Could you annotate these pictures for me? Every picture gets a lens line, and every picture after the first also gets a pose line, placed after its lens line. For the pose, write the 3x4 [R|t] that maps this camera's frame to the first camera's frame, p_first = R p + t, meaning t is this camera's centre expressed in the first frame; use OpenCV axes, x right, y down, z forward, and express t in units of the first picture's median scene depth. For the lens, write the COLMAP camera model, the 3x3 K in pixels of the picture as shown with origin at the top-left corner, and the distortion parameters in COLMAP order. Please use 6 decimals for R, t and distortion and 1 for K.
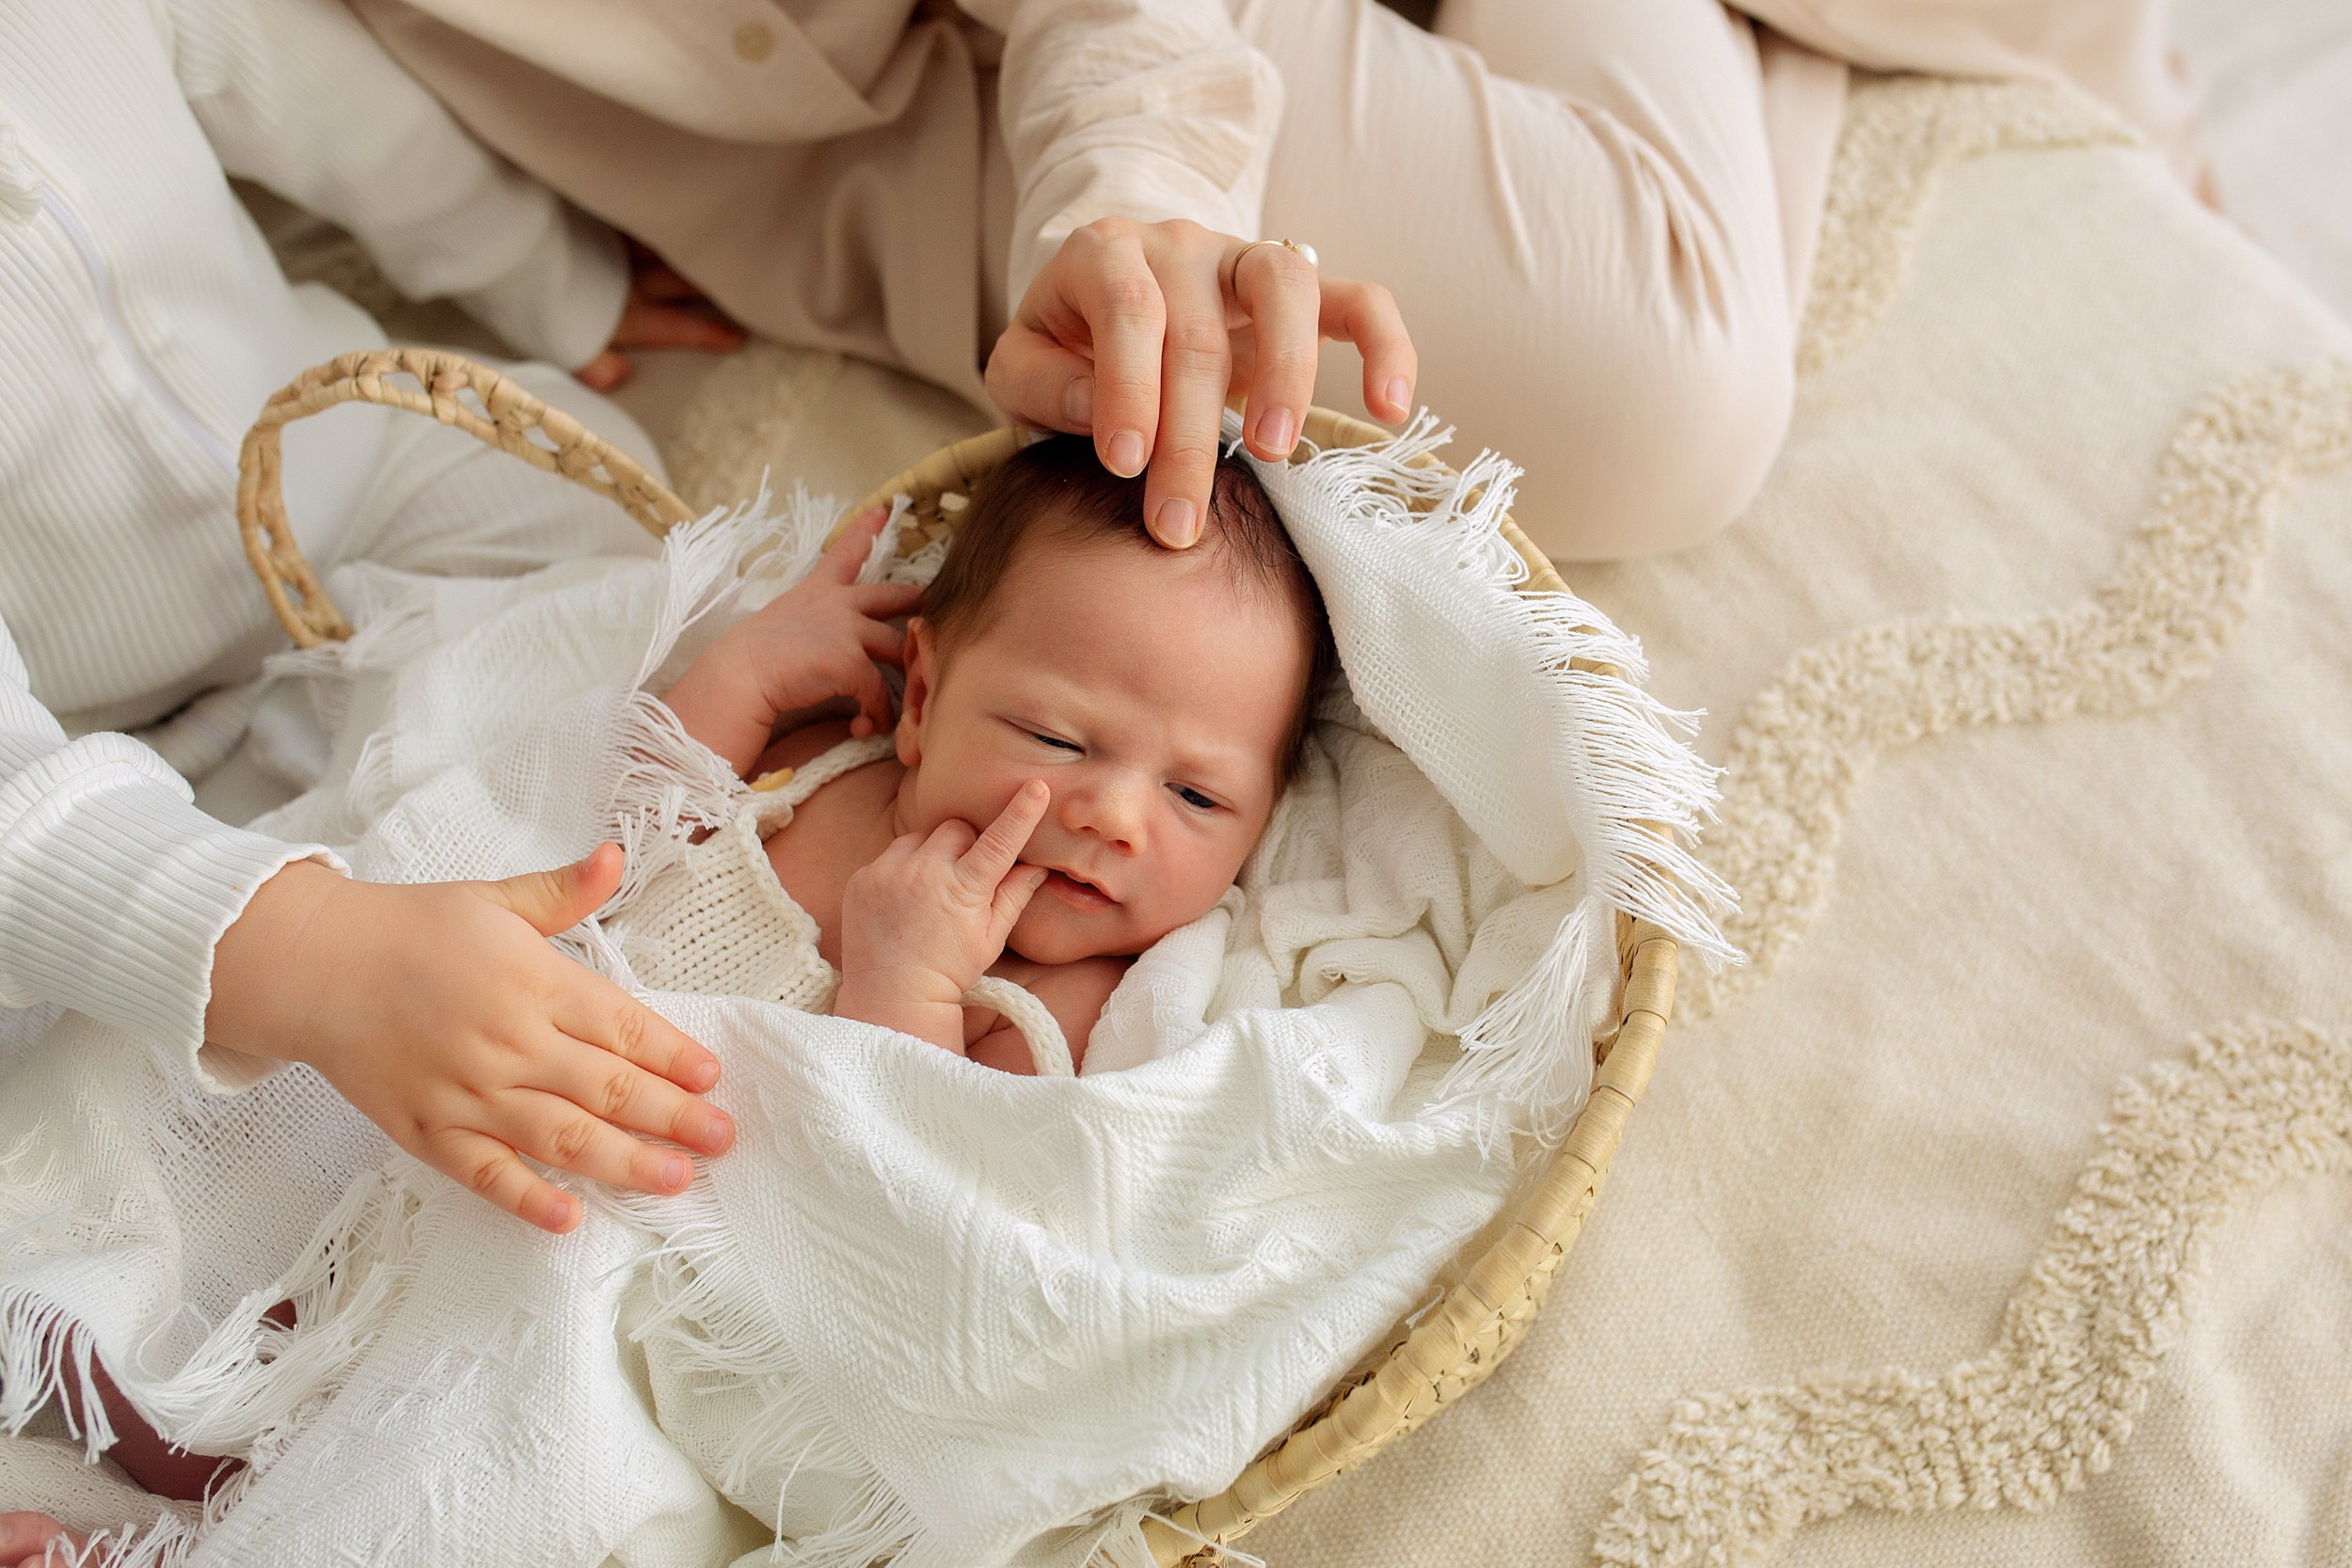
lens RADIAL K [[2405.3, 0, 1318.6], [0, 2405.3, 789.2], [0, 0, 1]] dist [-0.011354, -0.007469]
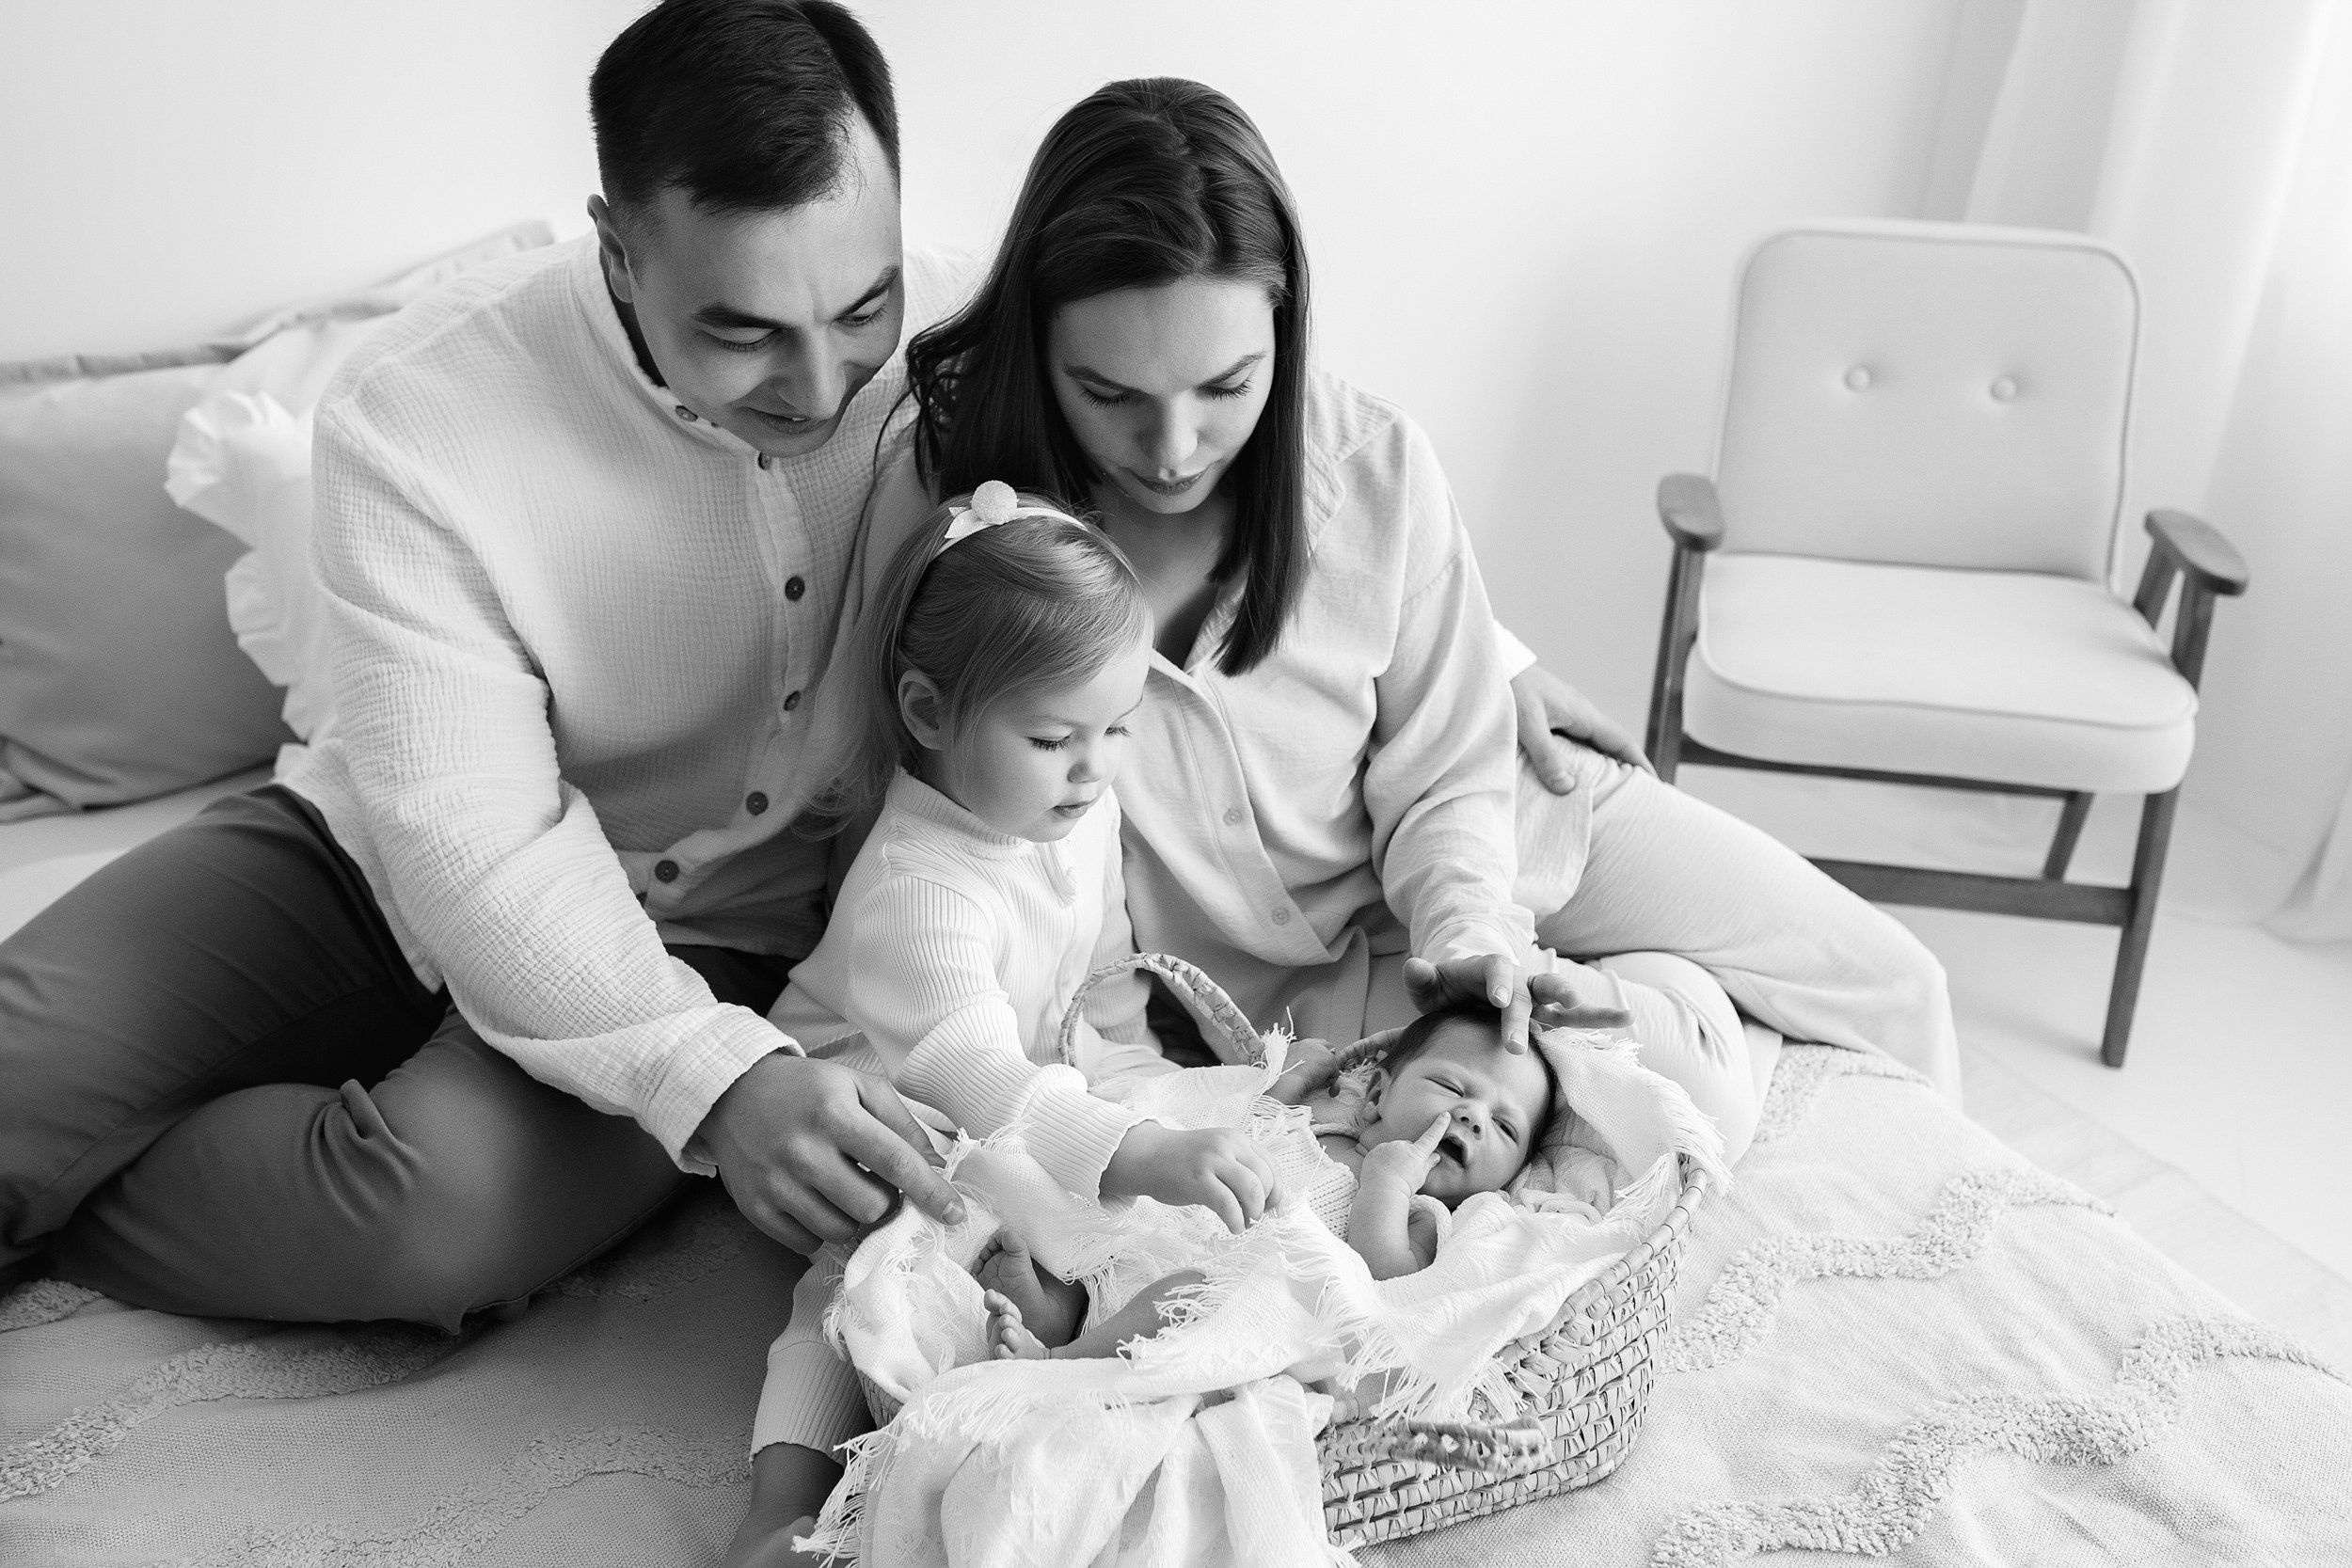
lens RADIAL K [[2308.0, 0, 1176.0], [0, 2308.0, 784.0], [0, 0, 1]] dist [-0.011065, 0.027786]
pose [[0.990202, 0.108898, -0.087412, -0.175496], [-0.139366, 0.809914, -0.569751, 0.910000], [0.008751, 0.576351, 0.817156, -0.911617]]
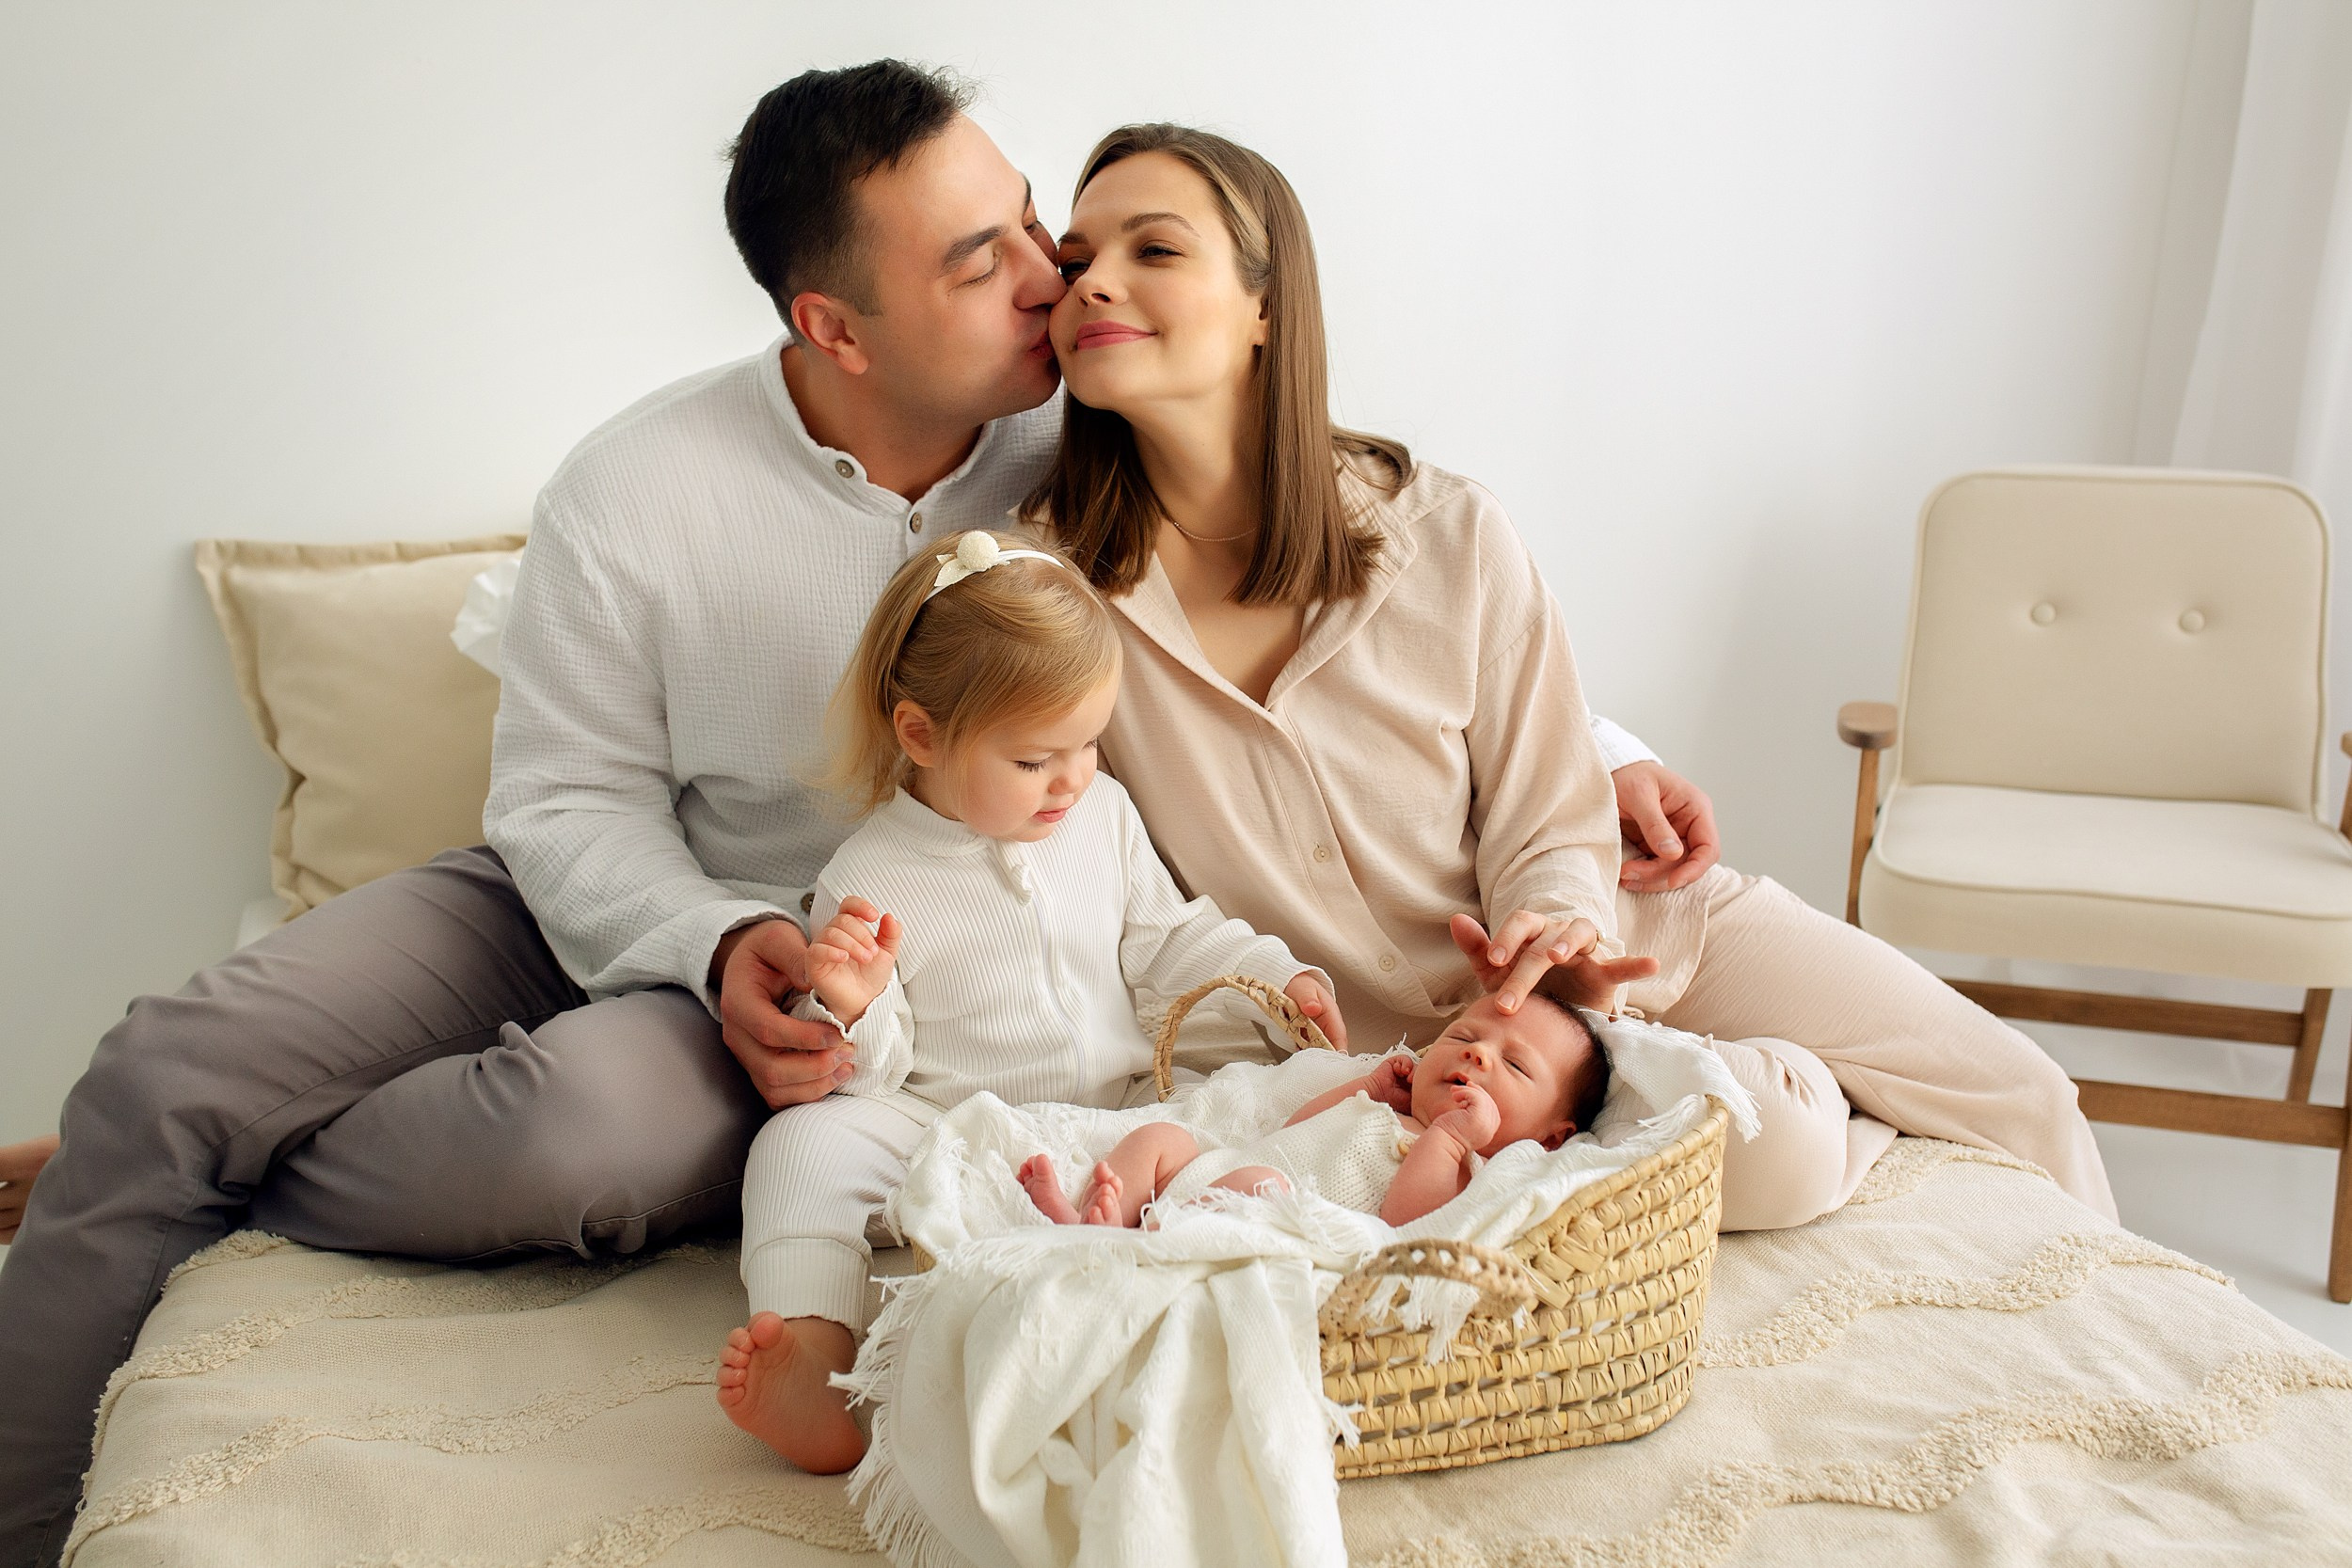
lens RADIAL K [[2308.0, 0, 1176.0], [0, 2308.0, 784.0], [0, 0, 1]] dist [-0.011065, 0.027786]
pose [[0.962446, 0.101308, -0.251863, 0.125932], [-0.252275, 0.676461, -0.691923, 1.299532], [0.100278, 0.729477, 0.676615, -0.756619]]
